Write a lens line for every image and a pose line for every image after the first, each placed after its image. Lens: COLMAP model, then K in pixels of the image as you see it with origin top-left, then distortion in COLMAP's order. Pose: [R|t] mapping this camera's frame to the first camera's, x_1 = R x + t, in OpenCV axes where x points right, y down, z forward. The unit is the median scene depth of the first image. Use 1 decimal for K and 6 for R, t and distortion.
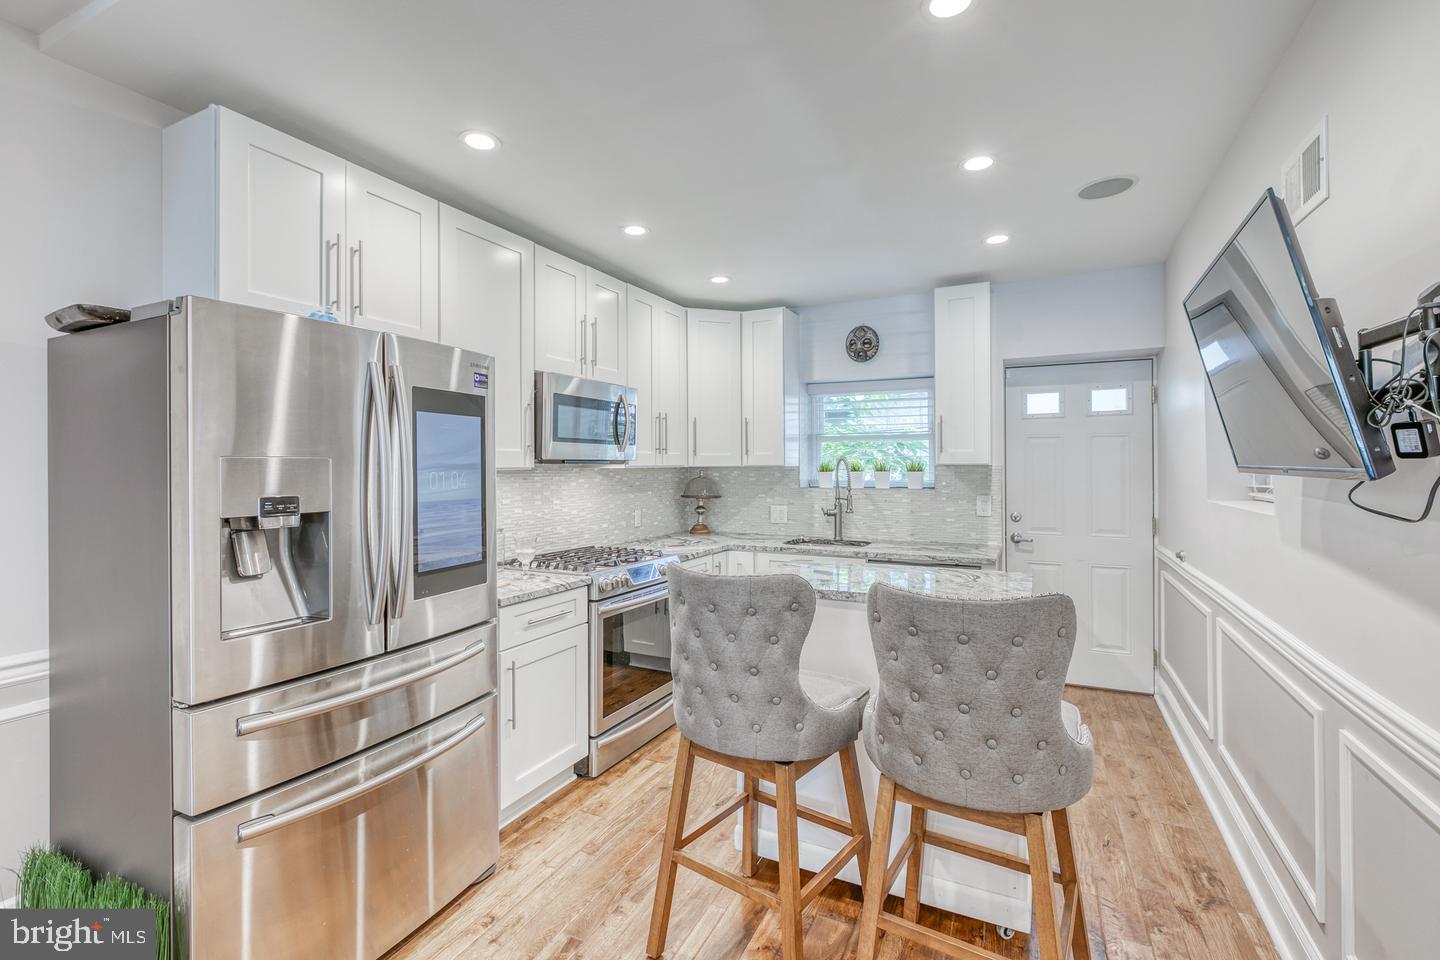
lens RADIAL K [[644.2, 0, 718.4], [0, 644.2, 461.5], [0, 0, 1]] dist [-0.000214, 0.000002]
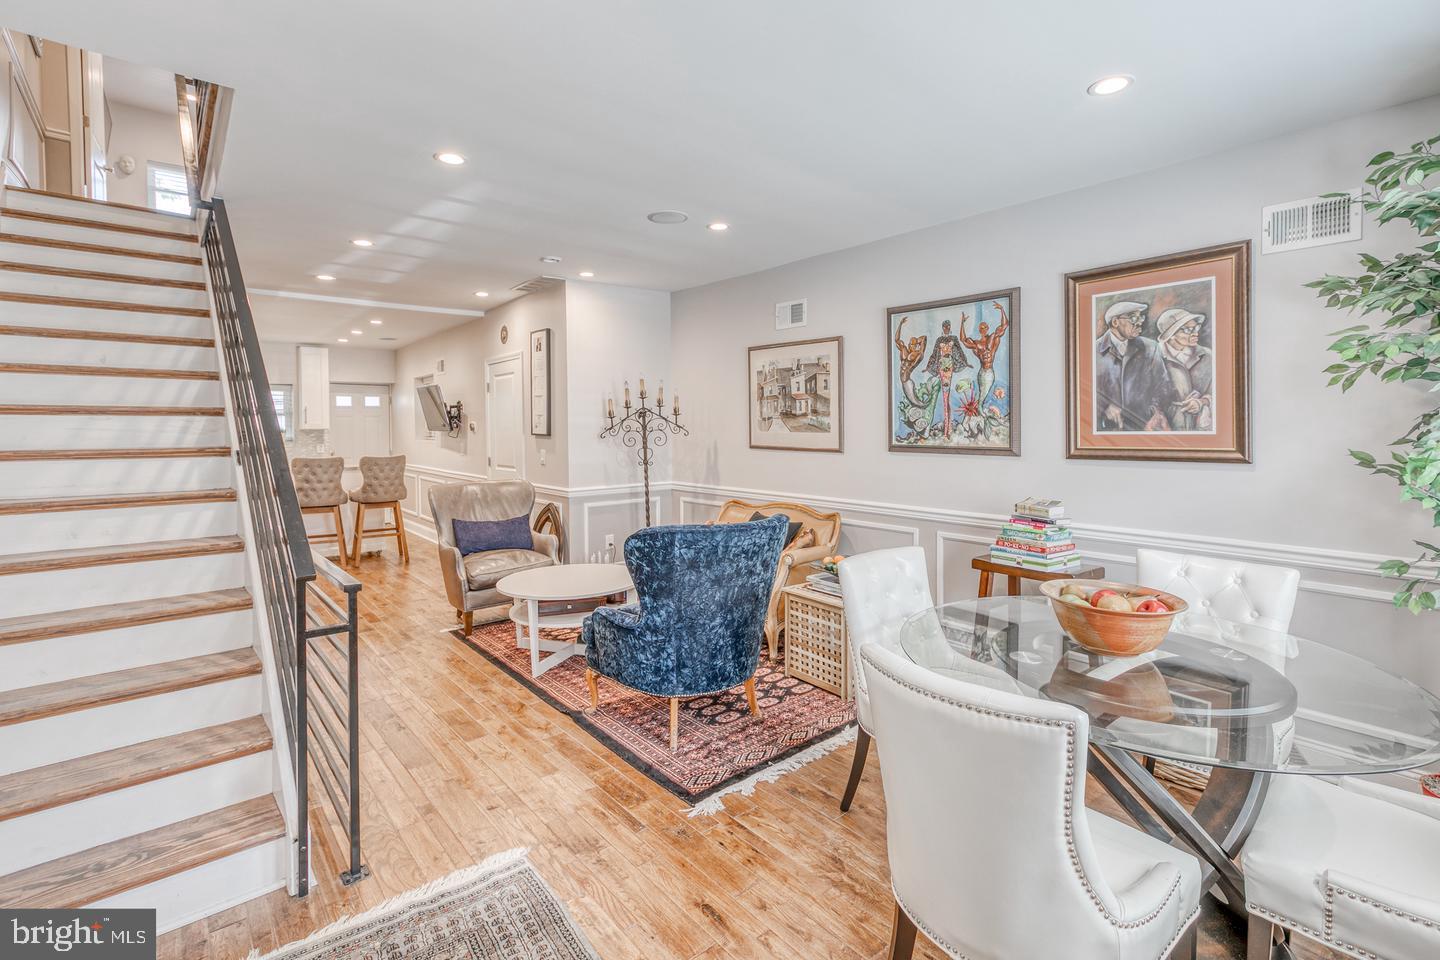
lens RADIAL K [[644.2, 0, 718.4], [0, 644.2, 461.5], [0, 0, 1]] dist [-0.000214, 0.000002]
pose [[0.402531, -0.050637, 0.914005, -1.115865], [0.001976, 0.998515, 0.054449, -0.001226], [-0.915404, -0.020112, 0.402033, -1.180829]]
